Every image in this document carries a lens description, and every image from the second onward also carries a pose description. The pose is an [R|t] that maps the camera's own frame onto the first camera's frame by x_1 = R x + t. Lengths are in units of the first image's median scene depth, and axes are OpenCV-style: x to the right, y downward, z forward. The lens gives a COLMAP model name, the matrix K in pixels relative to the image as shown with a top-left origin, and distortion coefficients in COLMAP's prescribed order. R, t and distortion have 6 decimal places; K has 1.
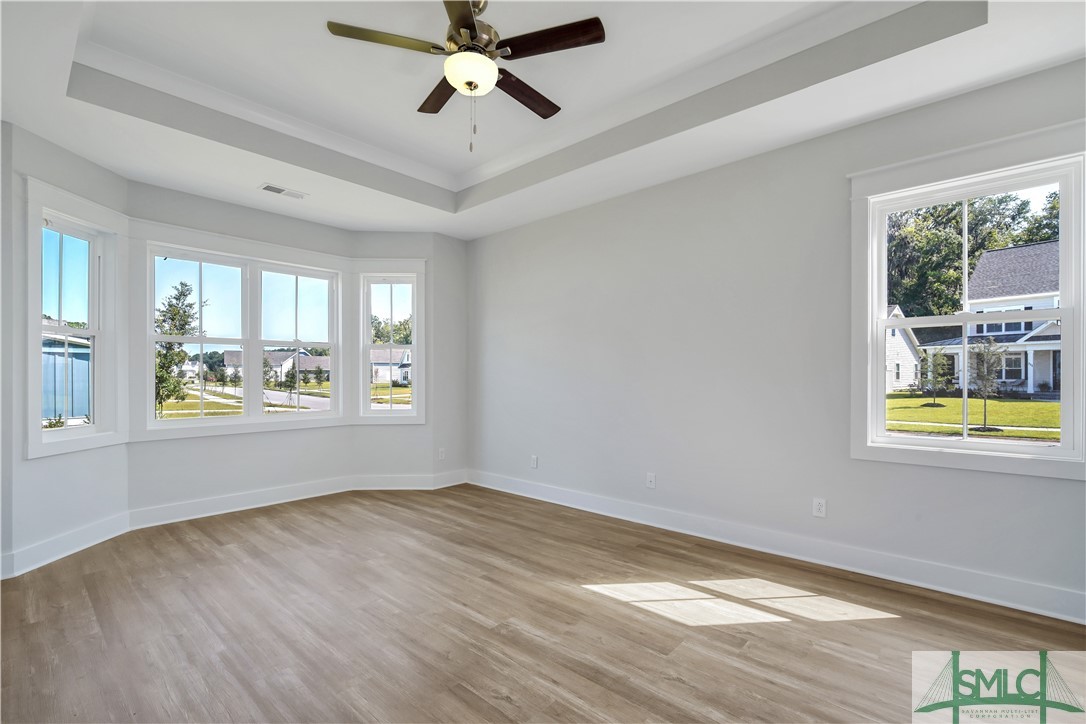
lens RADIAL K [[479.1, 0, 542.2], [0, 479.1, 369.1], [0, 0, 1]] dist [-0.012124, 0.003165]
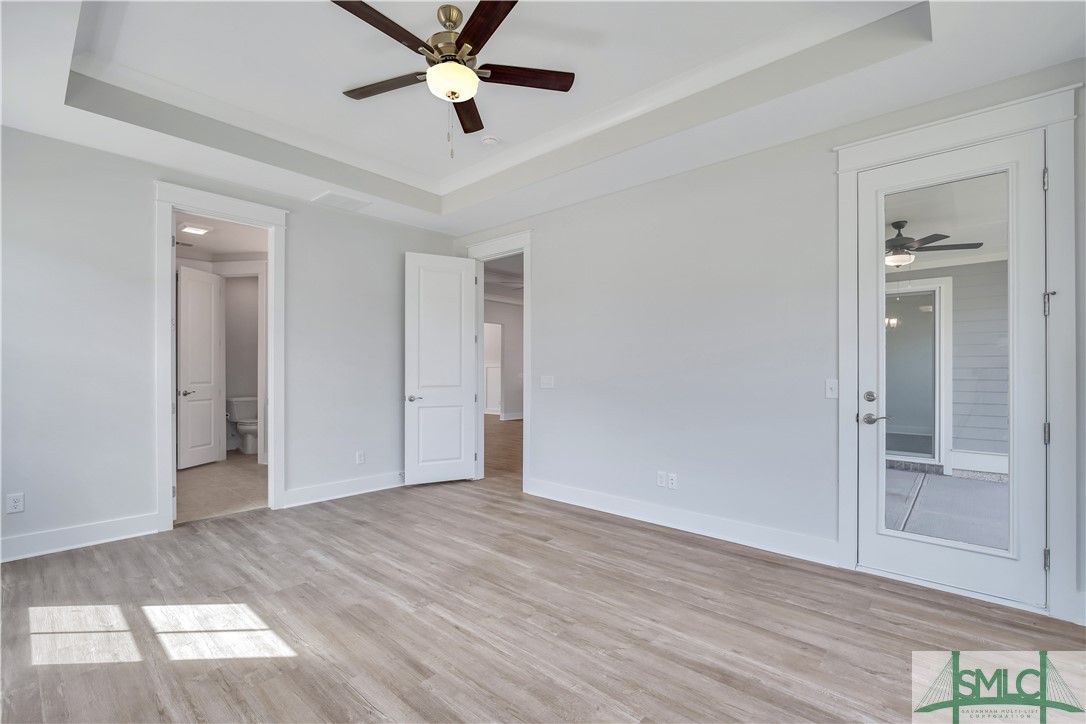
lens RADIAL K [[479.1, 0, 544.7], [0, 479.1, 370.9], [0, 0, 1]] dist [-0.012124, 0.003165]
pose [[-0.999869, -0.001651, -0.016079, -0.319397], [-0.001308, 0.999772, -0.021328, 0.031898], [0.016110, -0.021304, -0.999643, 1.960506]]
